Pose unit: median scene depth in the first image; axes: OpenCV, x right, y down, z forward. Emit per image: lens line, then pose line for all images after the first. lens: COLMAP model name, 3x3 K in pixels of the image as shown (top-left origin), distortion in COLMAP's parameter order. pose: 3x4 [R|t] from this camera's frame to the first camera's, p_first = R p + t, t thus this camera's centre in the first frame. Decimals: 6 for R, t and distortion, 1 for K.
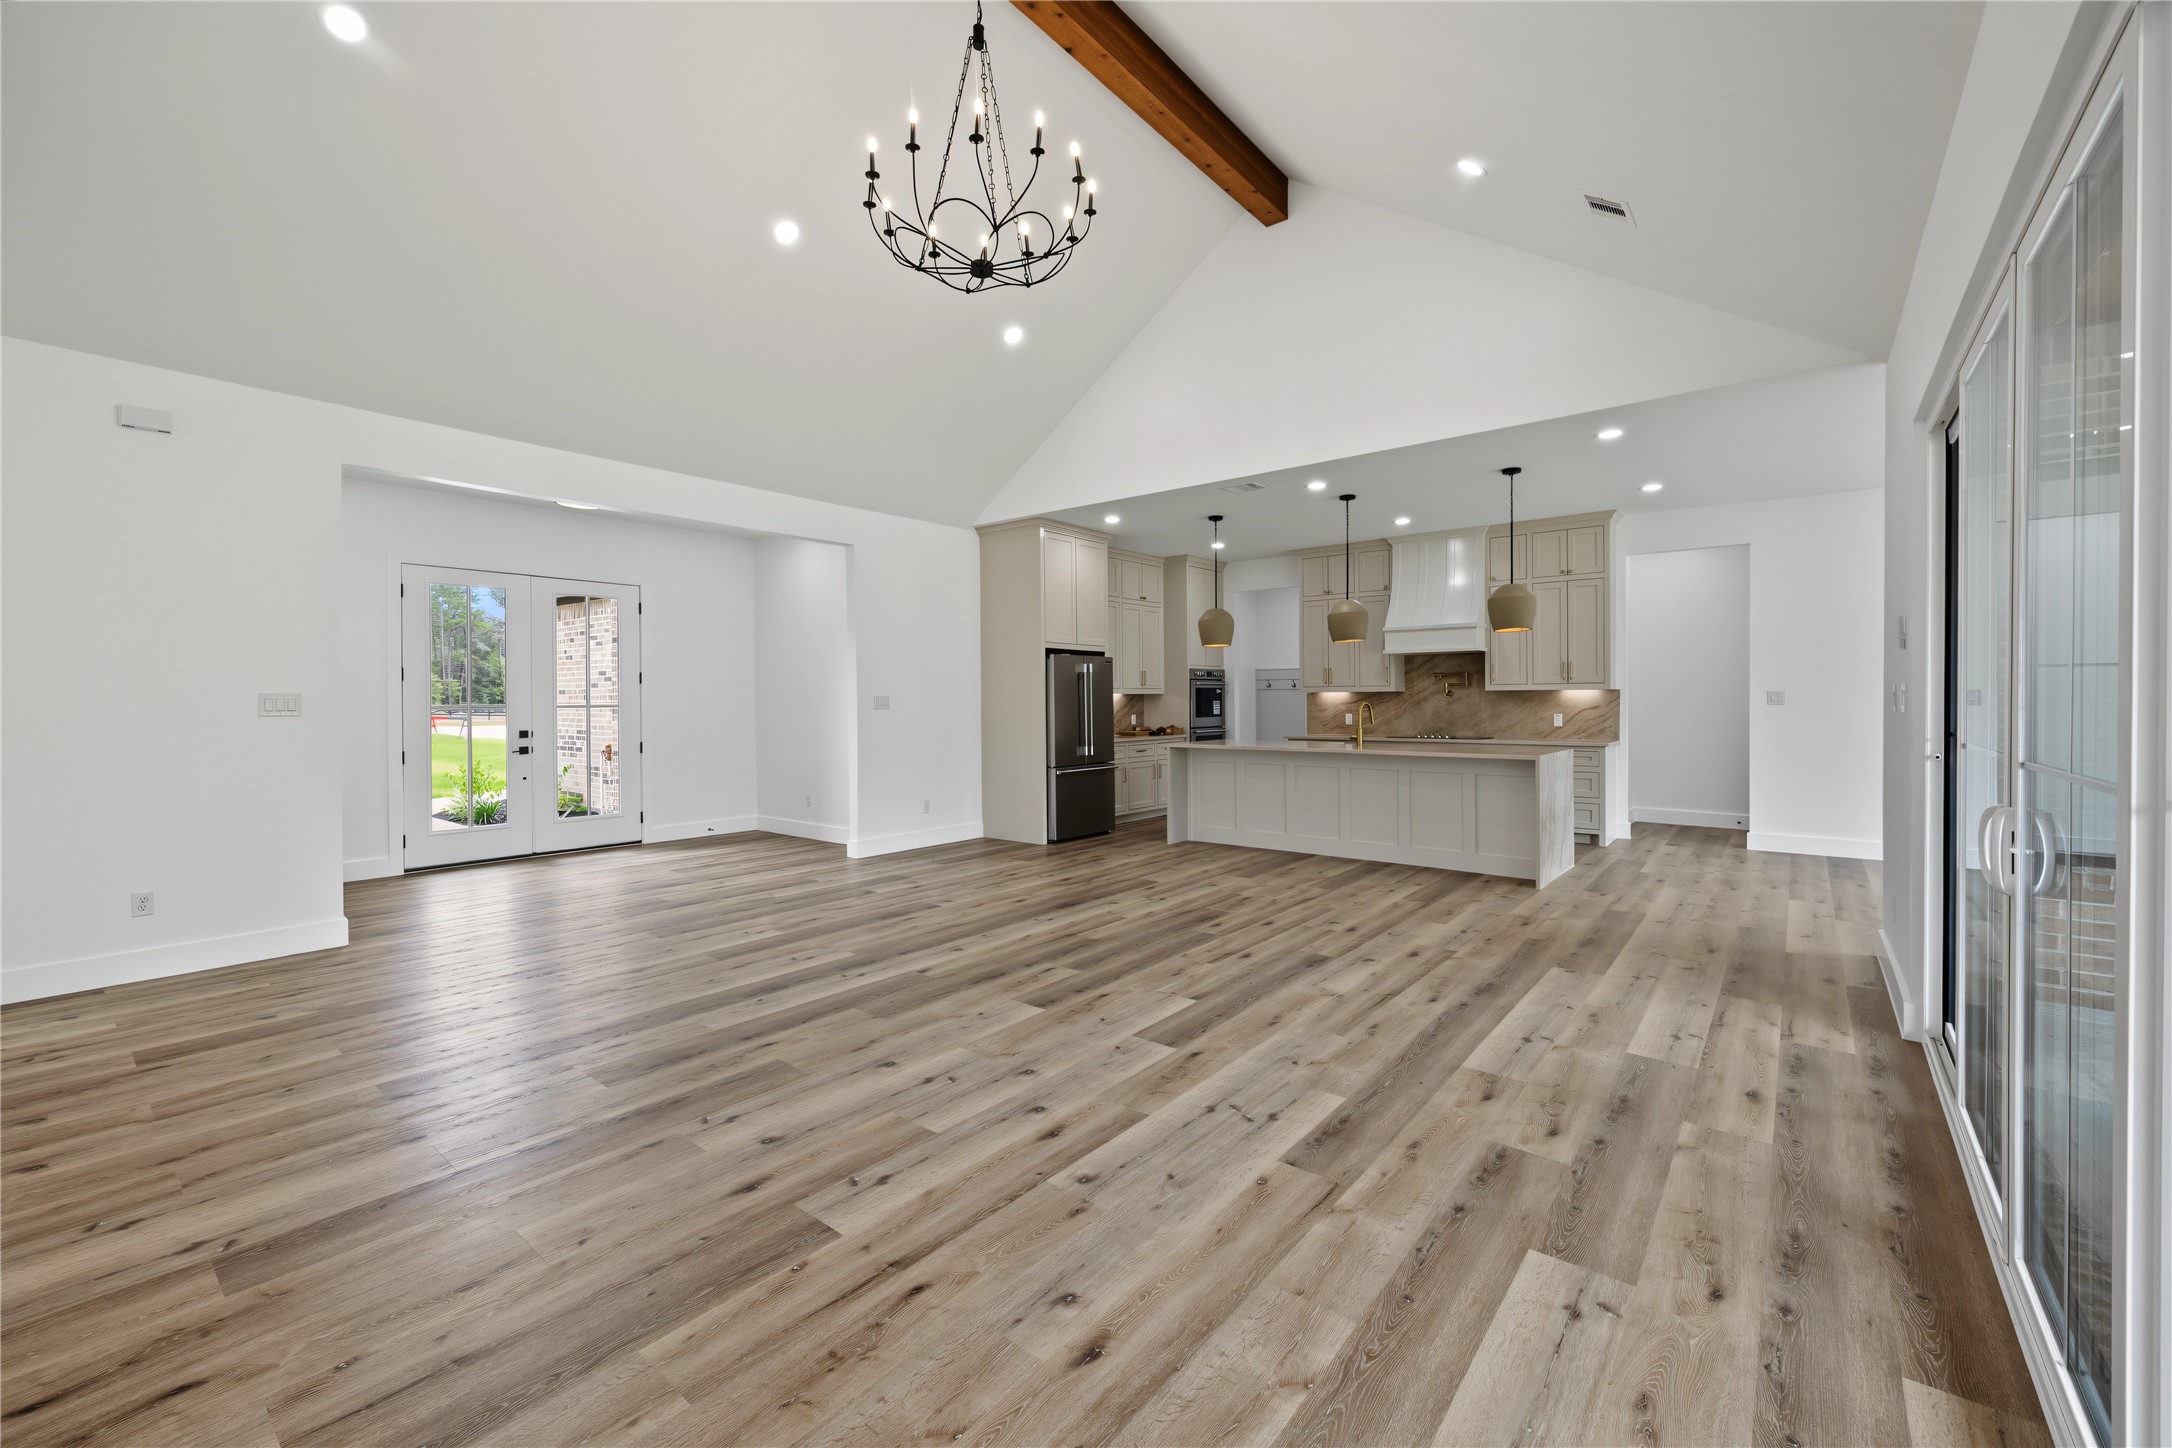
lens RADIAL K [[883.4, 0, 1088.4], [0, 883.4, 695.6], [0, 0, 1]] dist [-0.001209, -0.000132]
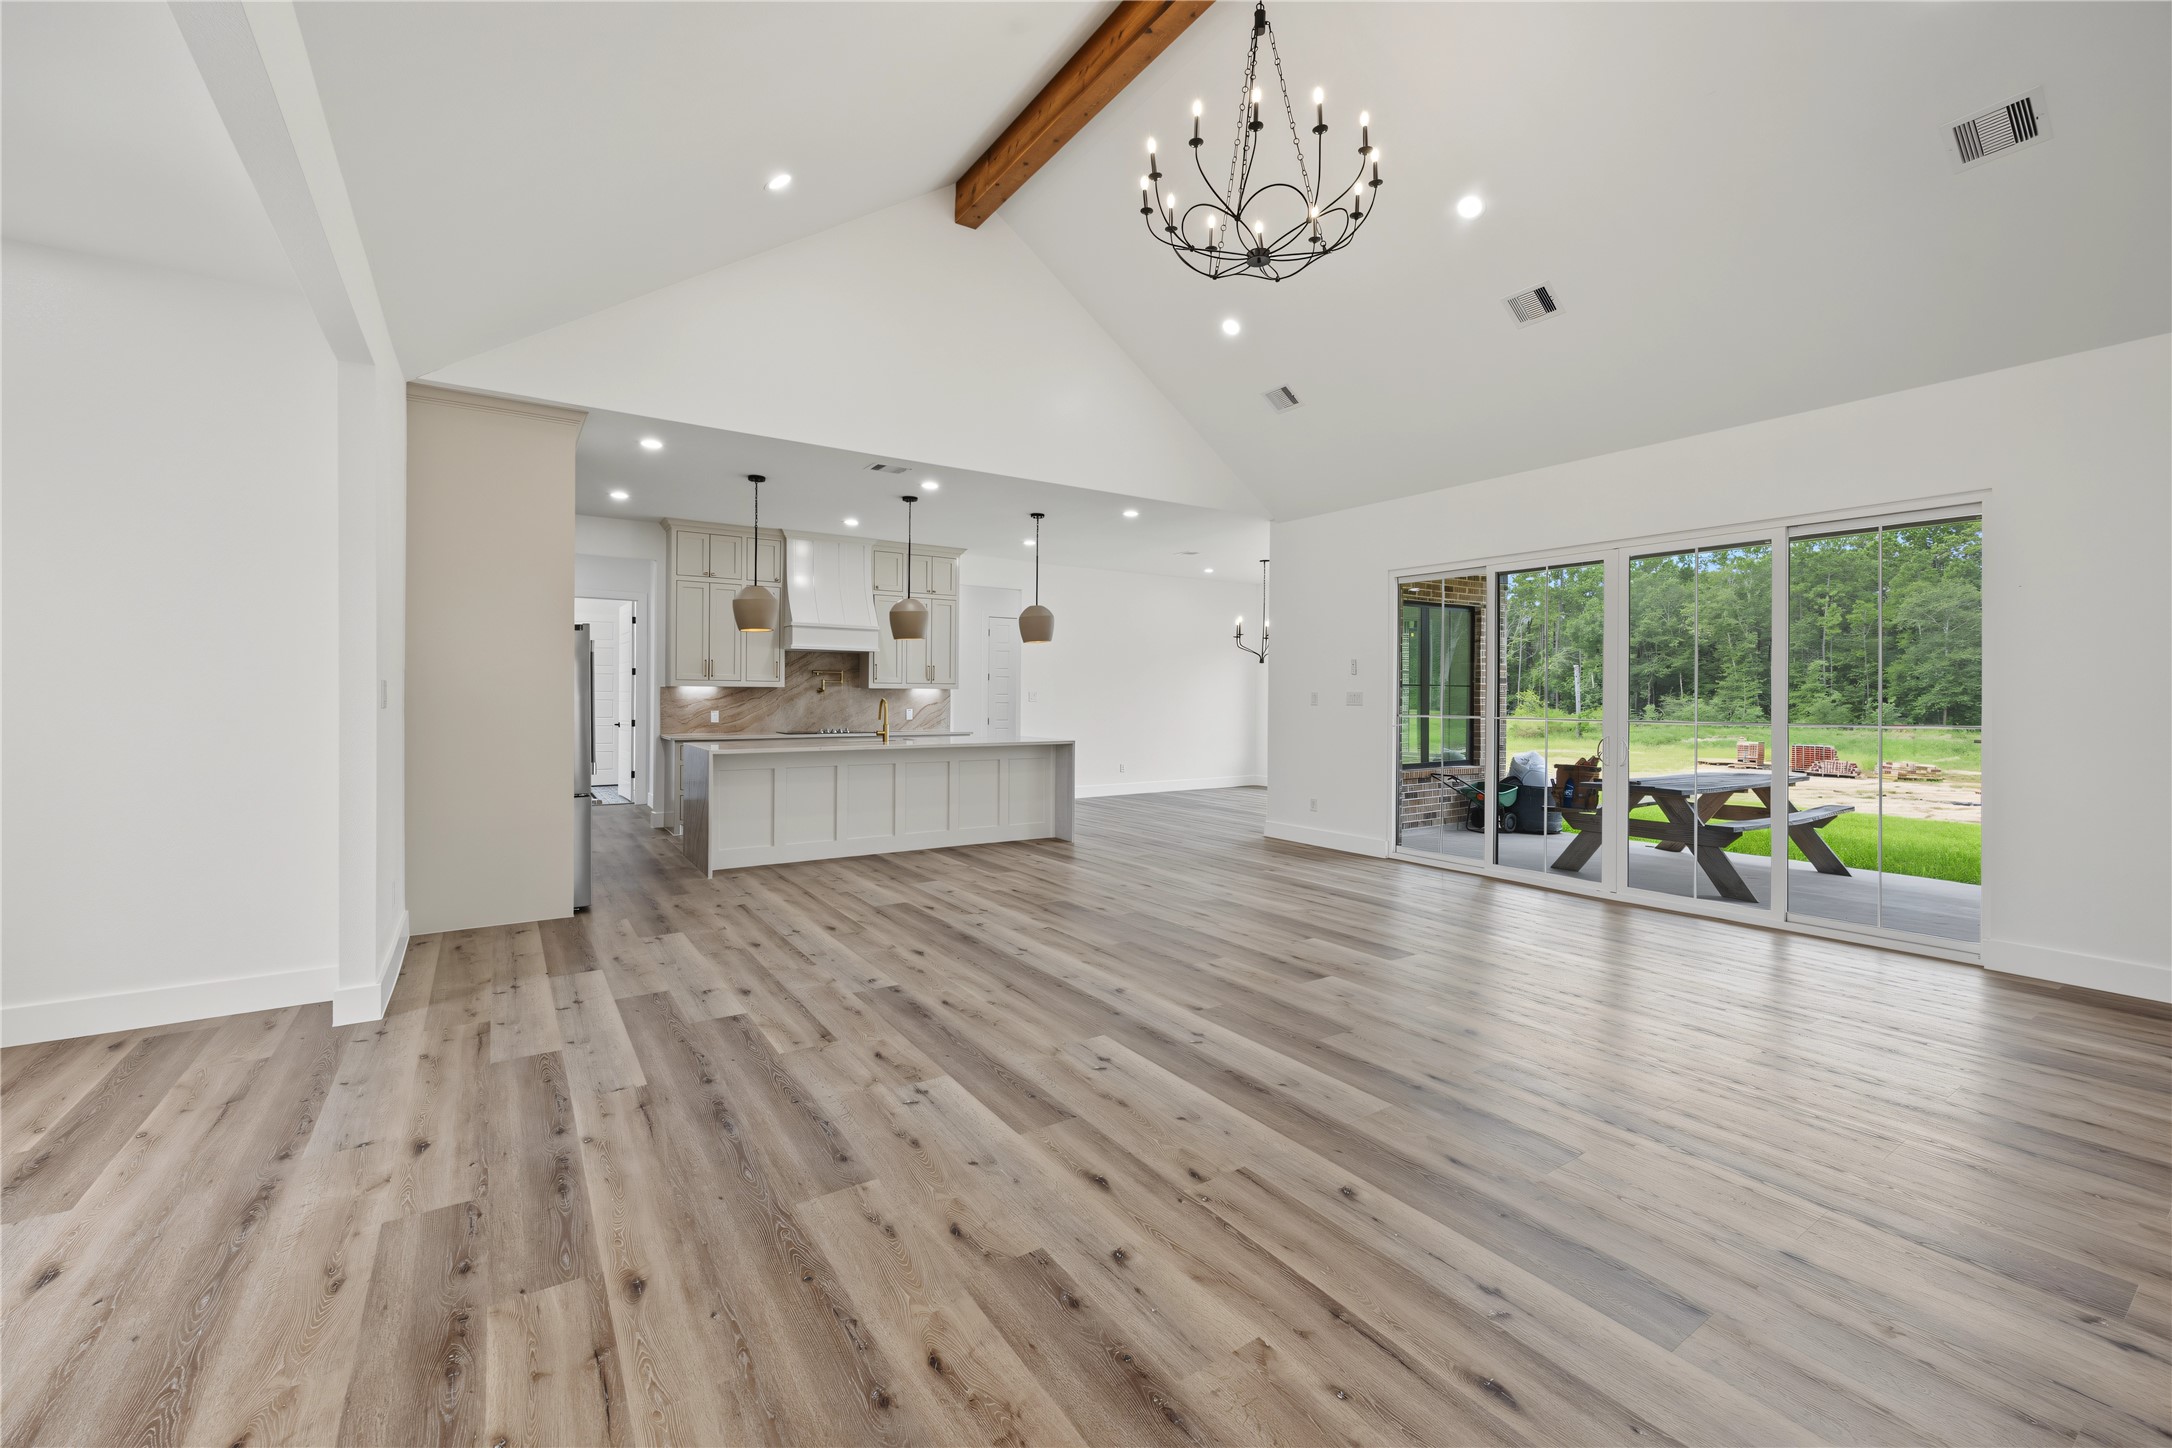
lens RADIAL K [[883.4, 0, 1074.9], [0, 883.4, 703.2], [0, 0, 1]] dist [-0.001209, -0.000132]
pose [[0.293185, -0.001320, 0.956055, -0.602223], [-0.012650, 0.999906, 0.005260, 0.004280], [-0.955972, -0.013636, 0.293141, 0.490827]]
